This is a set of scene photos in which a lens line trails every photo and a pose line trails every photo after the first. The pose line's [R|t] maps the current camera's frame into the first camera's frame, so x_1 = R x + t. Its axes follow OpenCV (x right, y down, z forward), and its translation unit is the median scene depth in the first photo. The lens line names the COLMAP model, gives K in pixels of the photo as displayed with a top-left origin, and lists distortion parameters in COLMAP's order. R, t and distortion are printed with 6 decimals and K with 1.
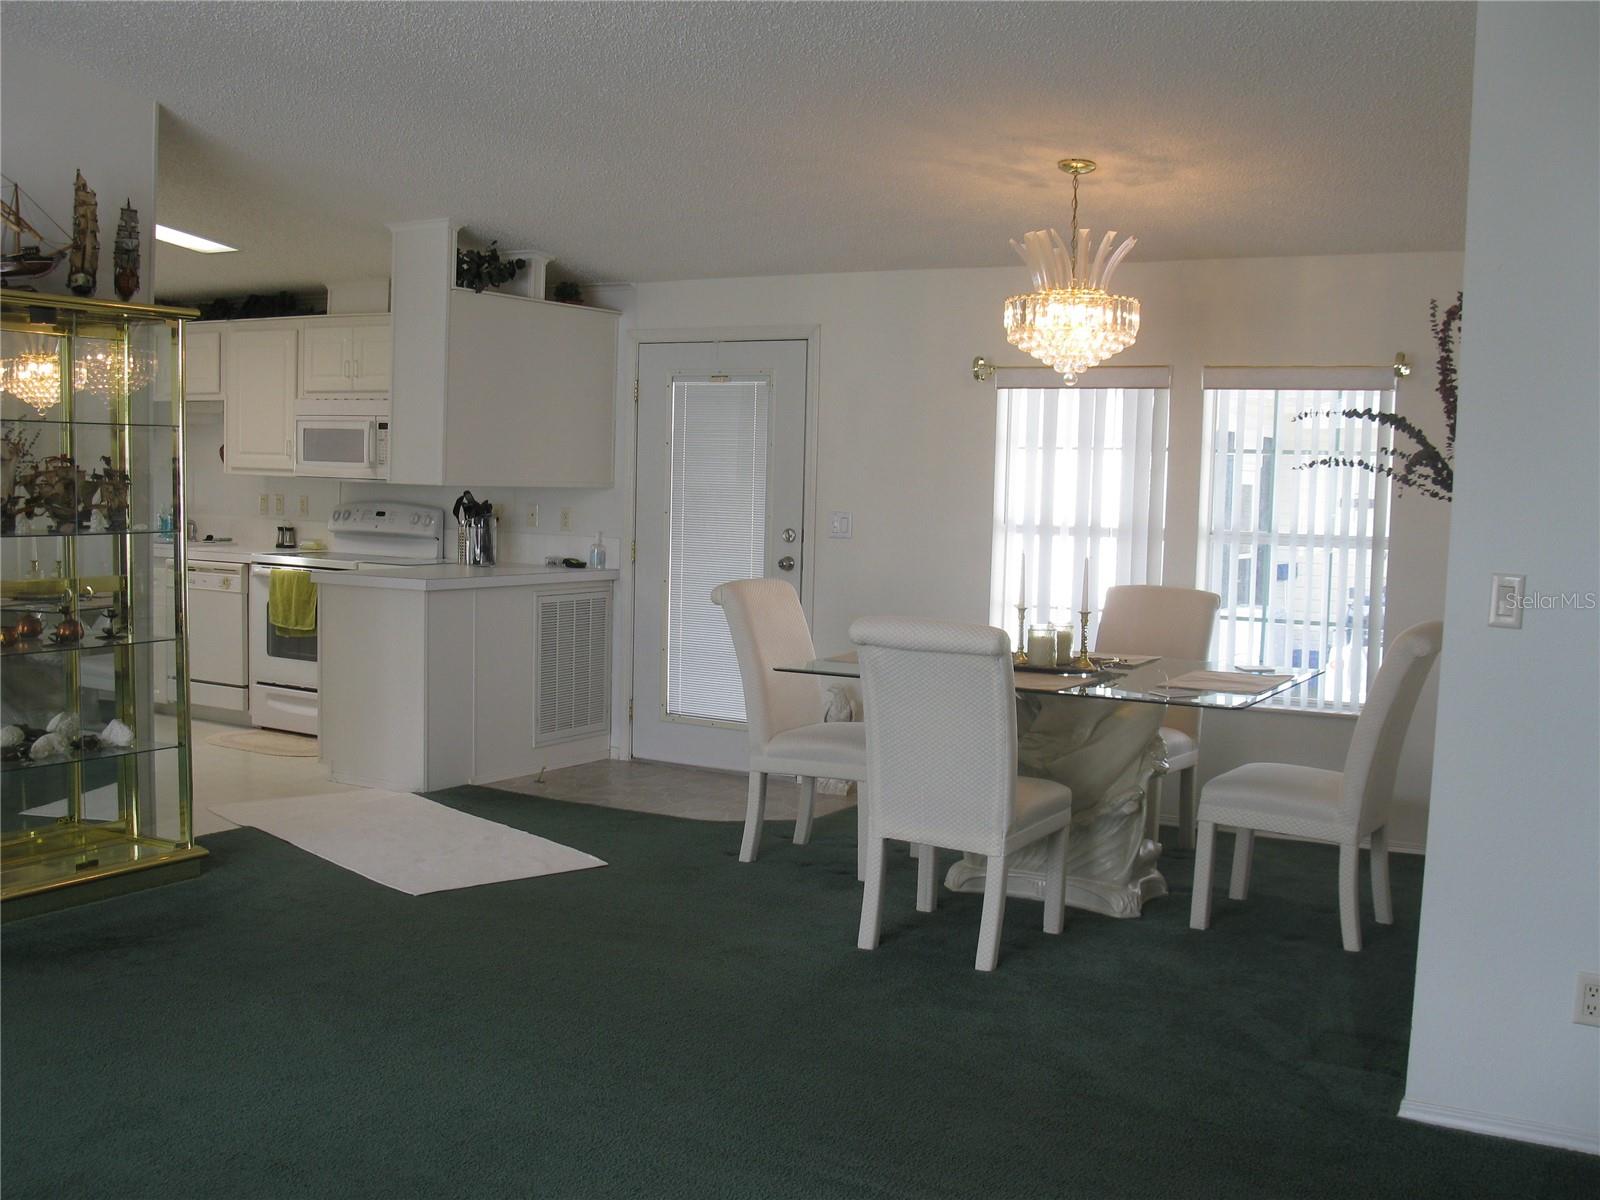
lens RADIAL K [[1663.9, 0, 741.8], [0, 1663.9, 631.9], [0, 0, 1]] dist [-0.170481, 0.163442]
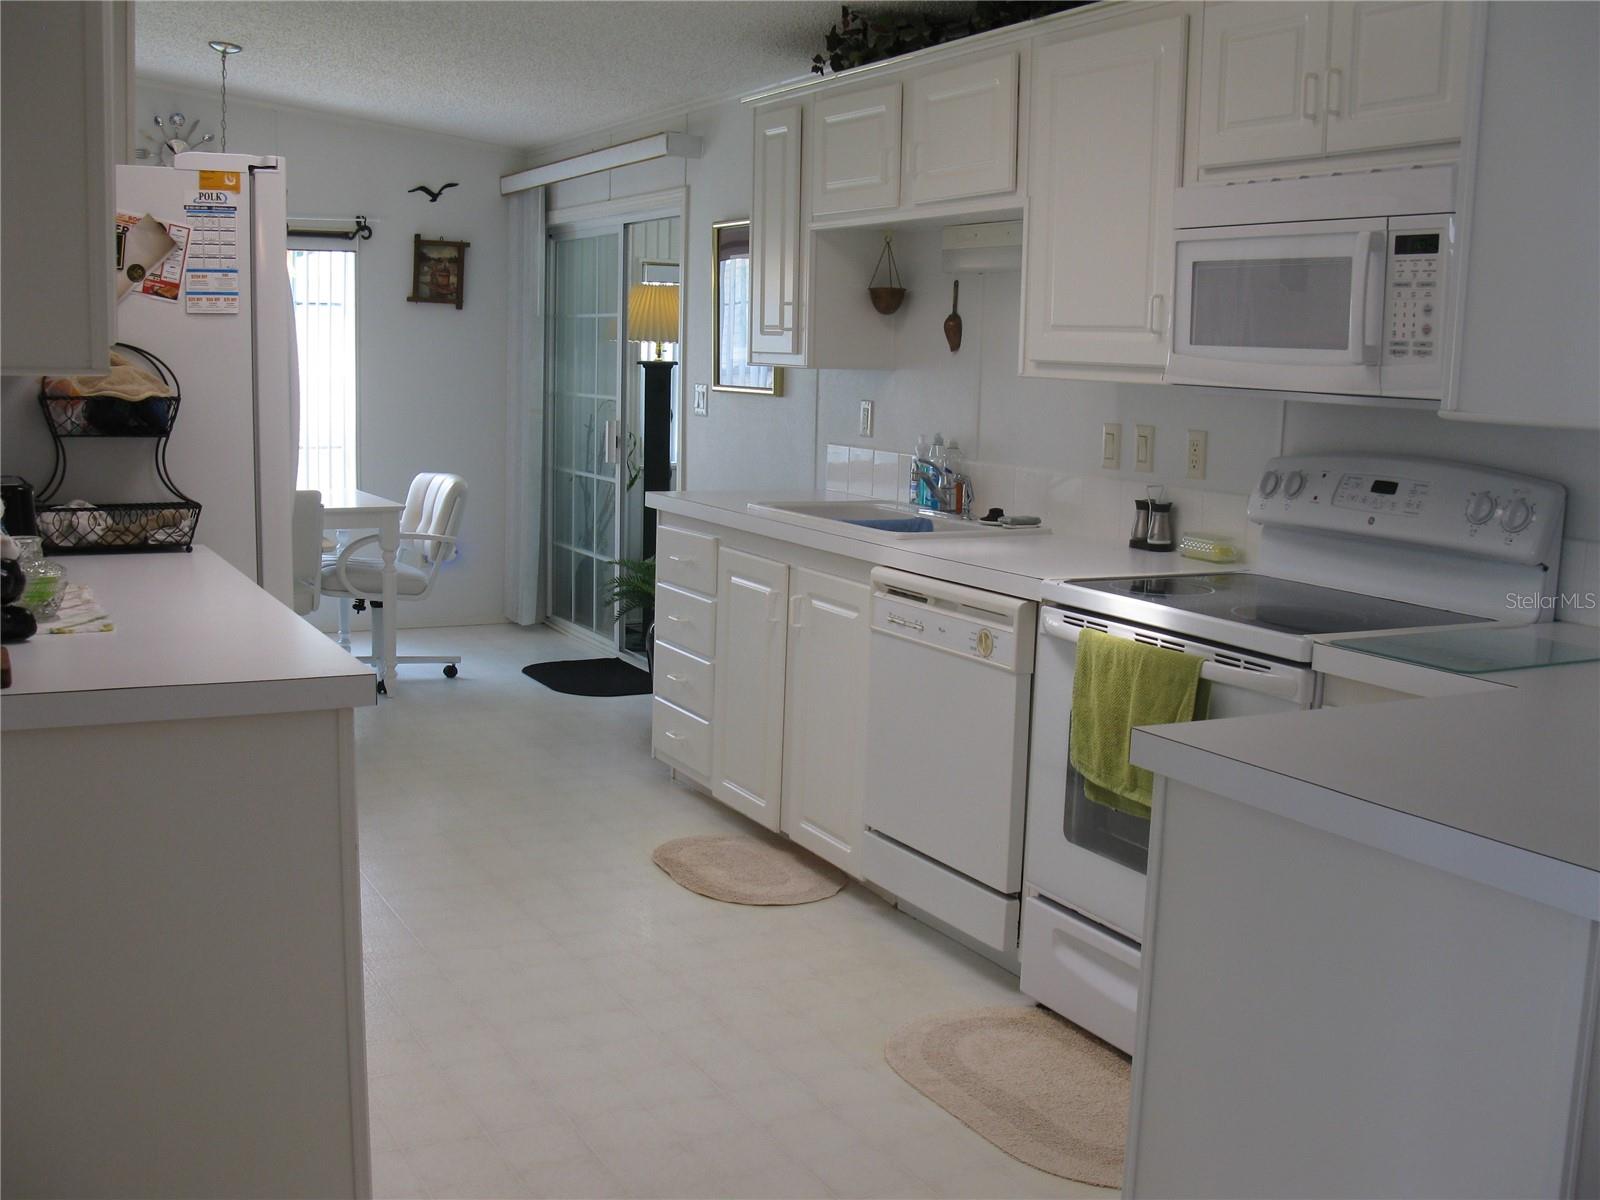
lens RADIAL K [[1663.9, 0, 741.8], [0, 1663.9, 631.9], [0, 0, 1]] dist [-0.170481, 0.163442]
pose [[0.838747, 0.079617, -0.538670, -0.141172], [-0.049242, 0.996290, 0.070583, -0.058545], [0.542291, -0.032676, 0.839555, 0.614148]]
